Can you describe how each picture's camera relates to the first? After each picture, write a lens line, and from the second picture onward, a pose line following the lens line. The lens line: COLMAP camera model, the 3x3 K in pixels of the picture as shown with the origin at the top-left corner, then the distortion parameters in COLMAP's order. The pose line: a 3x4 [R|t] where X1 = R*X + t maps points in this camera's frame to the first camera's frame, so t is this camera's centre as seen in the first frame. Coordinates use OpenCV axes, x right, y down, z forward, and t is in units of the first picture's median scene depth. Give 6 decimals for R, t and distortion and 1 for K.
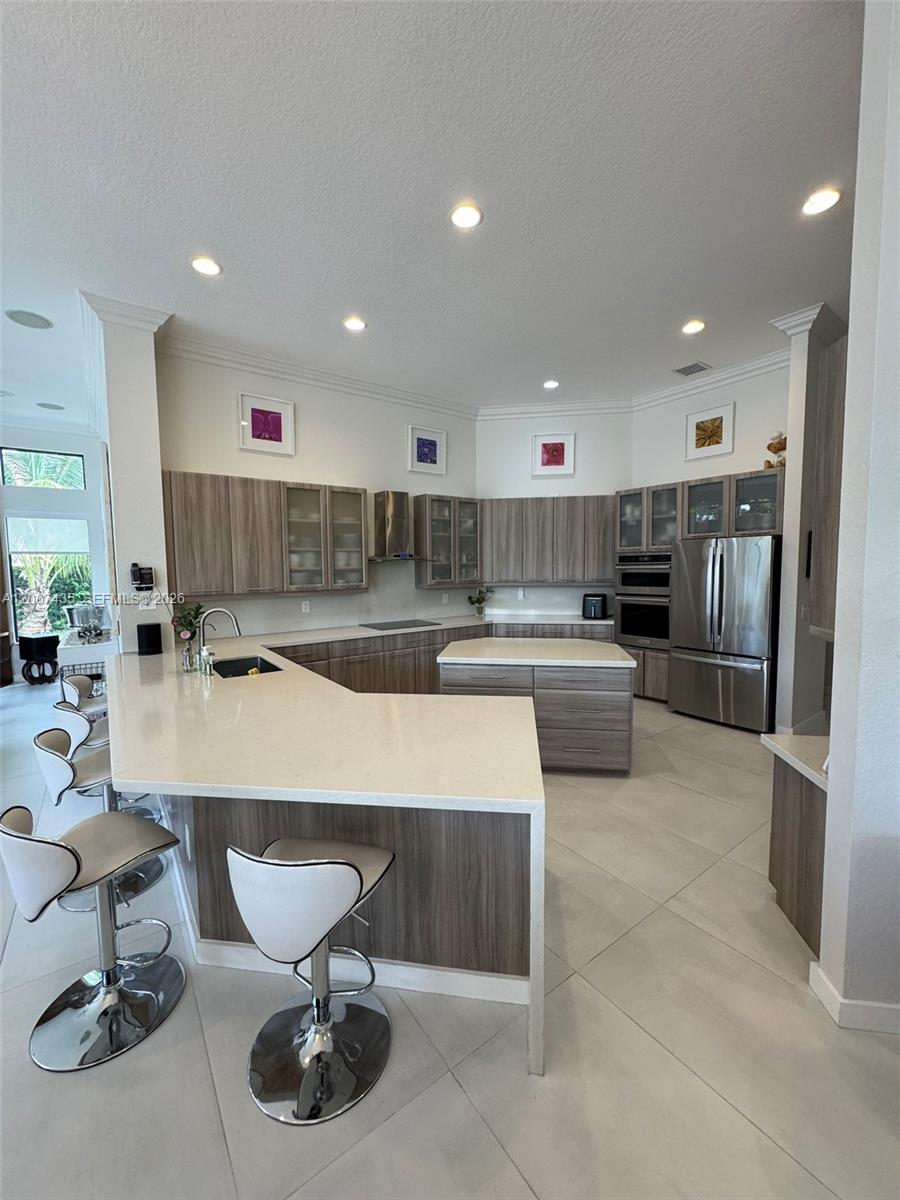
lens RADIAL K [[489.3, 0, 460.6], [0, 489.3, 600.7], [0, 0, 1]] dist [-0.002722, 0.000380]
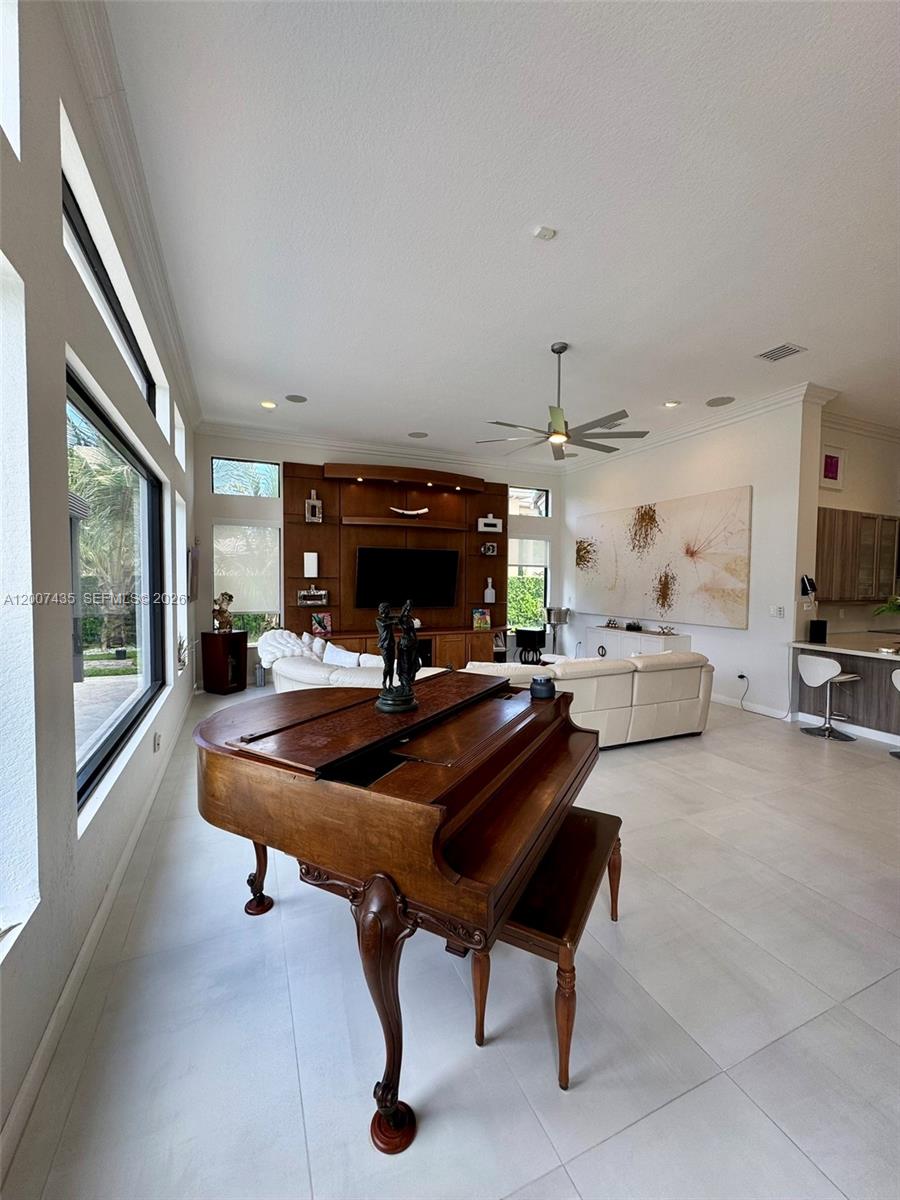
lens RADIAL K [[478.0, 0, 450.0], [0, 478.0, 600.0], [0, 0, 1]] dist [-0.000398, -0.000094]
pose [[0.976286, 0.028268, -0.214631, -0.796352], [-0.036001, 0.998833, -0.032204, 0.042169], [0.213470, 0.039168, 0.976164, -0.289838]]
